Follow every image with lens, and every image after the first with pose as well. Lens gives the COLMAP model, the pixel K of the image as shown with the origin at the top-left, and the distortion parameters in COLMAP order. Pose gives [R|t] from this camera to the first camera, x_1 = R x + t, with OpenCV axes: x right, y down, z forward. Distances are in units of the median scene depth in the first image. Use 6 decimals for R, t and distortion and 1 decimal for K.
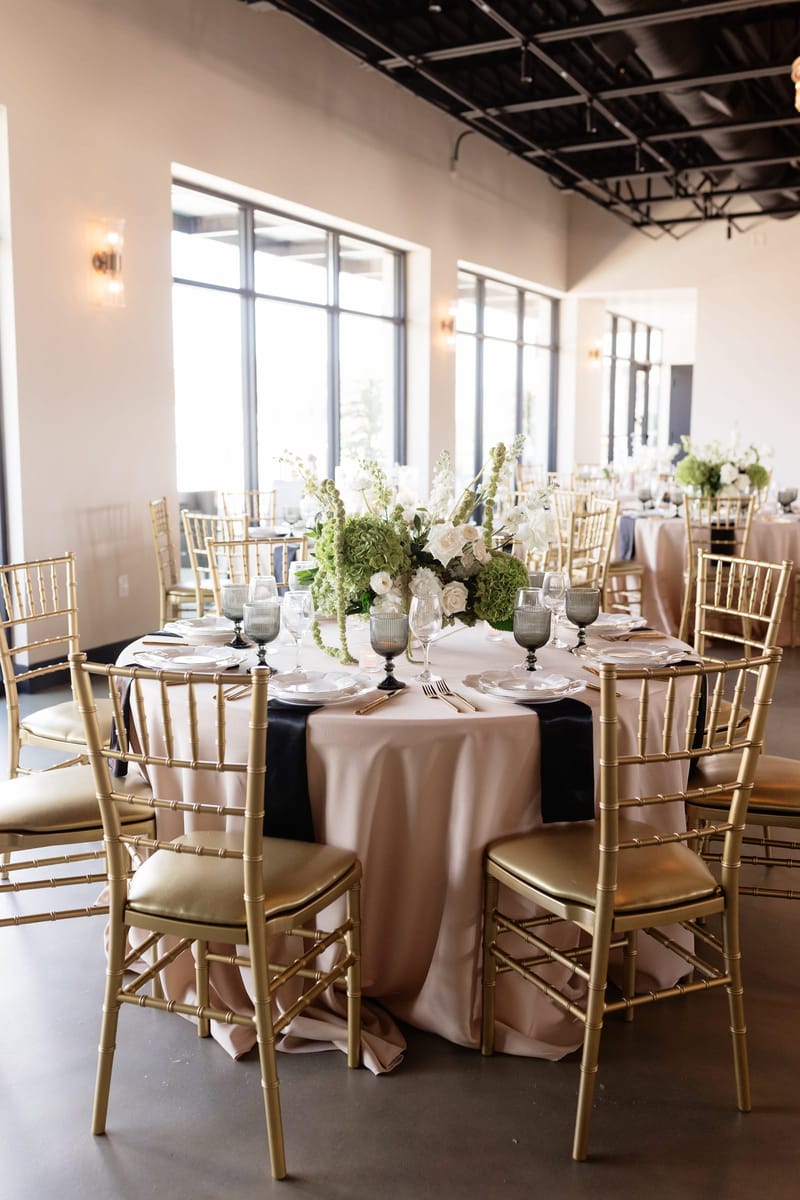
lens RADIAL K [[1164.6, 0, 400.0], [0, 1164.6, 600.0], [0, 0, 1]] dist [0.007815, -0.006676]
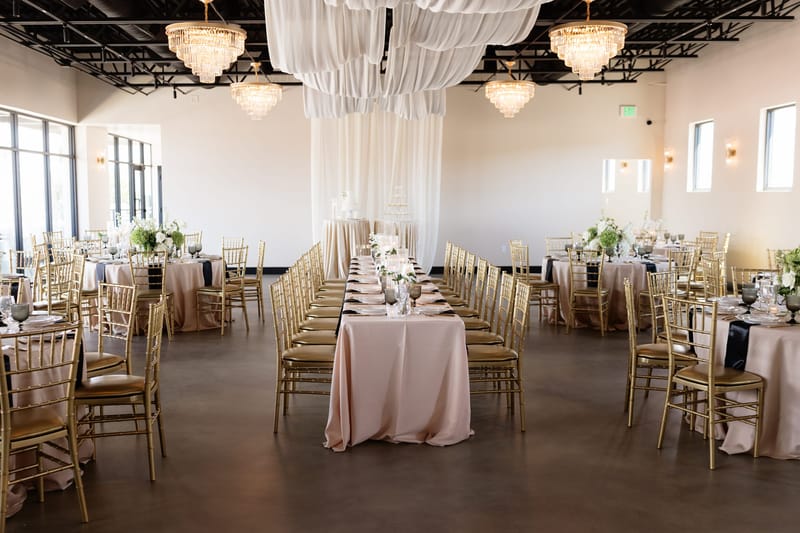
lens RADIAL K [[776.4, 0, 400.0], [0, 776.4, 266.5], [0, 0, 1]] dist [0.007815, -0.006676]
pose [[0.883014, -0.040640, 0.467584, 0.046140], [0.068725, 0.996702, -0.043156, 0.012843], [-0.464287, 0.070242, 0.882895, -0.215492]]
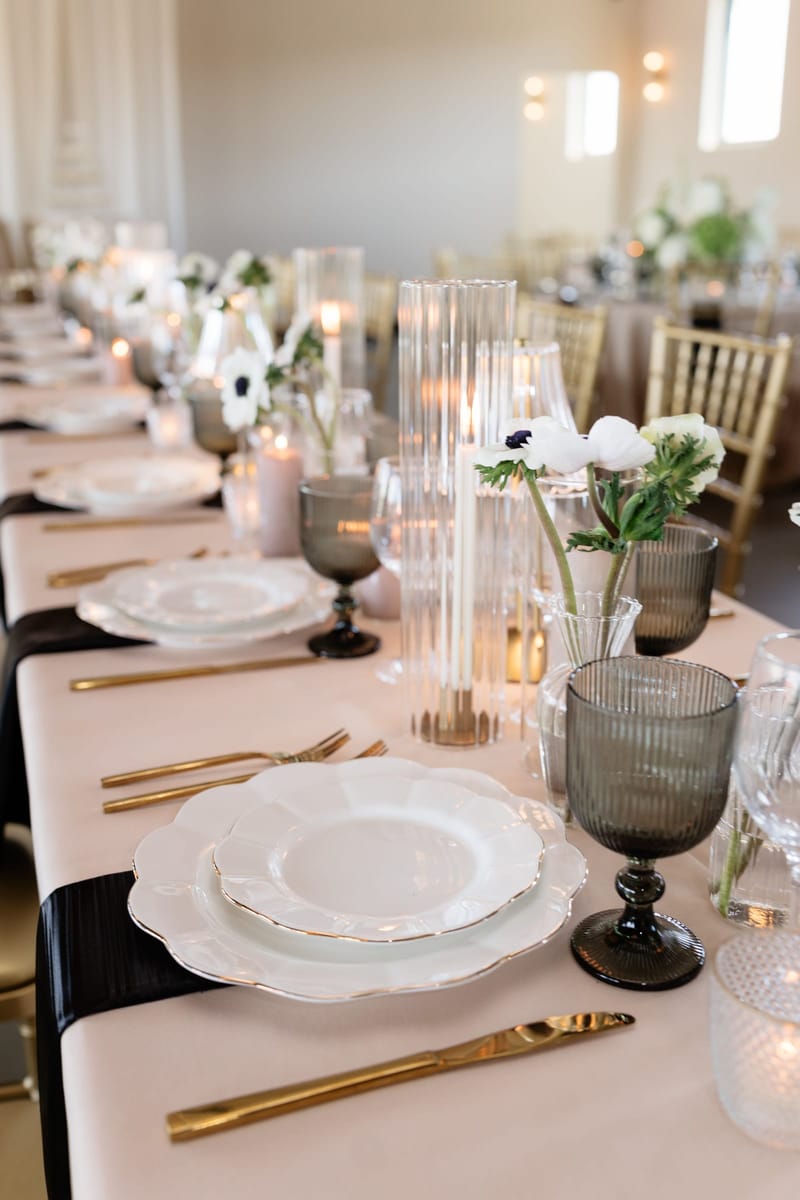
lens RADIAL K [[1164.6, 0, 400.0], [0, 1164.6, 600.0], [0, 0, 1]] dist [0.007815, -0.006676]
pose [[0.712158, -0.234533, 0.661684, 0.275609], [0.117494, 0.969068, 0.217029, -0.022299], [-0.692117, -0.076815, 0.717686, 0.318538]]
